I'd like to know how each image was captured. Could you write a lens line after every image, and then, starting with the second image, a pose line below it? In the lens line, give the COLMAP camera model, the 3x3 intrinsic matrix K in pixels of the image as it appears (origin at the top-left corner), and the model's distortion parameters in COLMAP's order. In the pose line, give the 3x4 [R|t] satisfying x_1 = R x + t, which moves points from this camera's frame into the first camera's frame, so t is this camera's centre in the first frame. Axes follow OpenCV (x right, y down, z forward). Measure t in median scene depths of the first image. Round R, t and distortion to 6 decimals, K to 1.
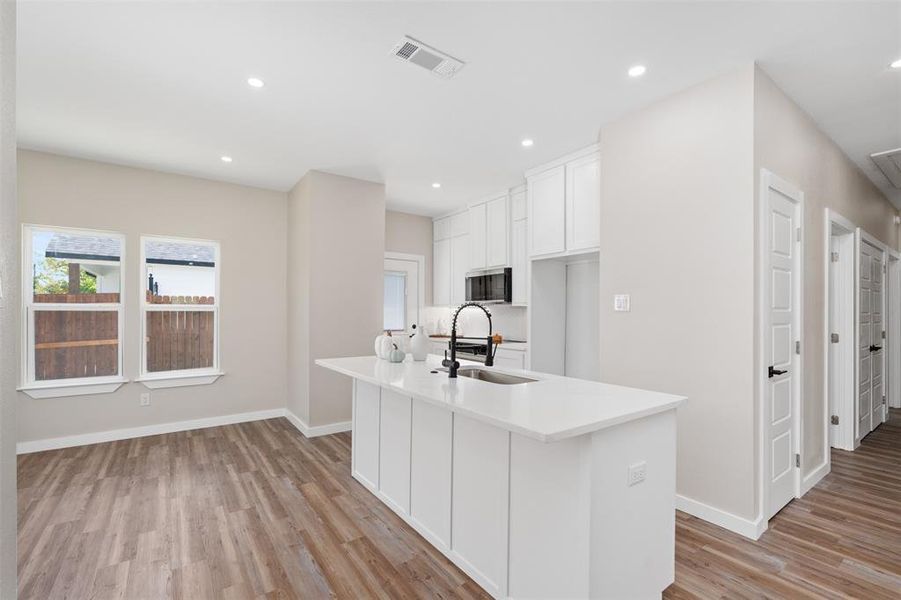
lens RADIAL K [[393.6, 0, 450.0], [0, 393.6, 308.1], [0, 0, 1]] dist [-0.000635, 0.000009]
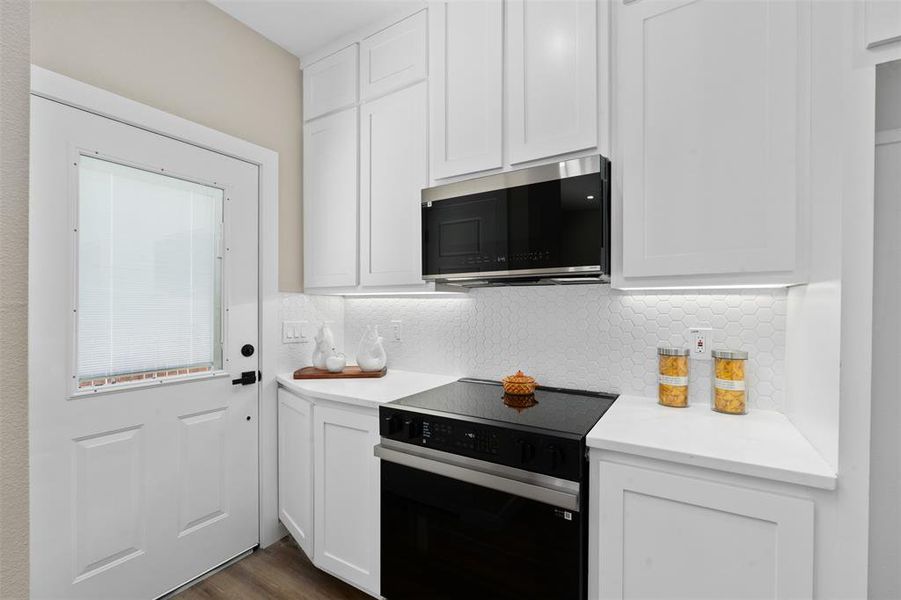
lens RADIAL K [[393.6, 0, 450.0], [0, 393.6, 308.1], [0, 0, 1]] dist [-0.000635, 0.000009]
pose [[0.920614, -0.006892, 0.390413, -0.062341], [0.000726, 0.999873, 0.015941, 0.004634], [-0.390473, -0.014392, 0.920502, 0.612702]]
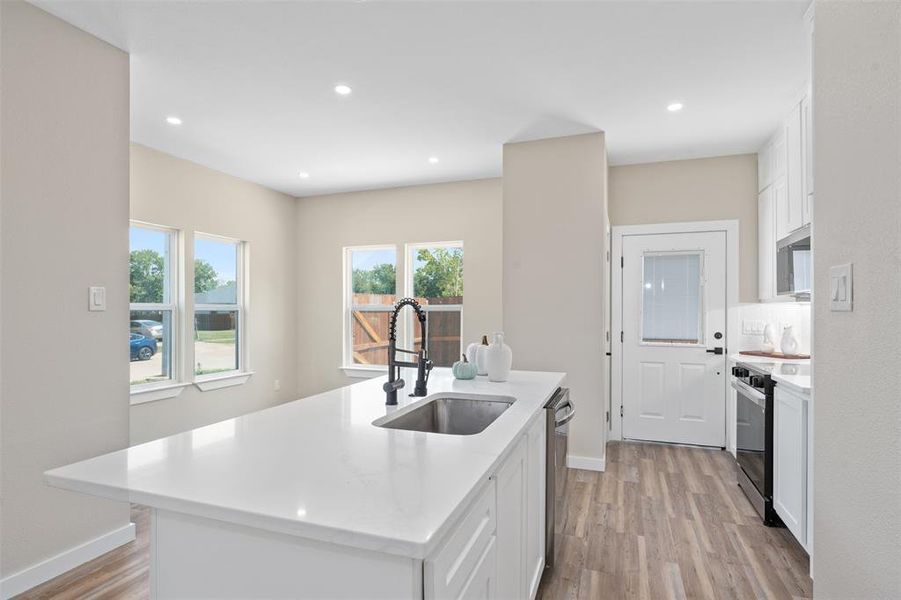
lens RADIAL K [[471.1, 0, 452.9], [0, 471.1, 307.9], [0, 0, 1]] dist [-0.023092, -0.000180]
pose [[0.561803, -0.007444, -0.827237, 0.288284], [0.008468, 0.999959, -0.003247, 0.002293], [0.827227, -0.005181, 0.561843, 0.233851]]
